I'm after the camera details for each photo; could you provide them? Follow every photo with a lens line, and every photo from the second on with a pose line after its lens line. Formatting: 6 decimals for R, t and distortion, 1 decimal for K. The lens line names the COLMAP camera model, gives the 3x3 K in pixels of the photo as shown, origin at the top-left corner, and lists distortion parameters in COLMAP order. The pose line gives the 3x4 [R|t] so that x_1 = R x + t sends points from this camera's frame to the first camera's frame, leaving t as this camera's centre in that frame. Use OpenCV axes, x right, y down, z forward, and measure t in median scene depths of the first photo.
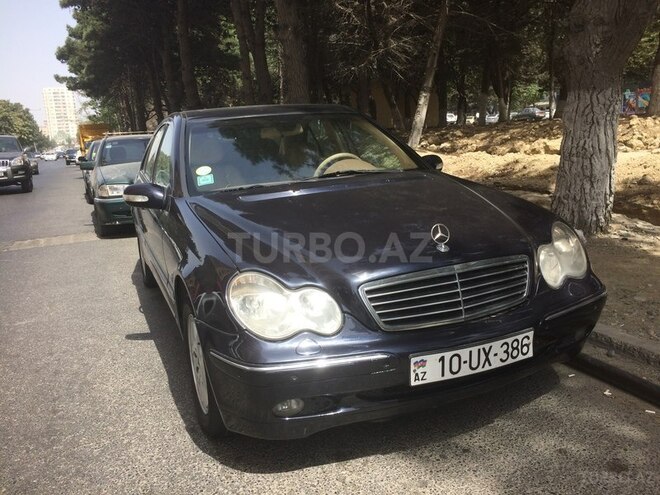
lens RADIAL K [[567.2, 0, 330.0], [0, 567.2, 247.5], [0, 0, 1]] dist [0.084756, -0.116701]
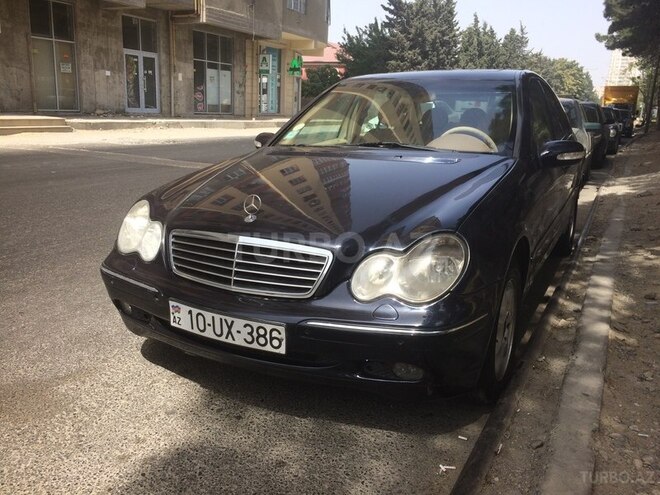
lens RADIAL K [[567.2, 0, 330.0], [0, 567.2, 247.5], [0, 0, 1]] dist [0.084756, -0.116701]
pose [[0.618622, 0.251153, -0.744466, 1.058338], [-0.207409, 0.966123, 0.153583, -0.135572], [0.757818, 0.059399, 0.649756, 0.455462]]
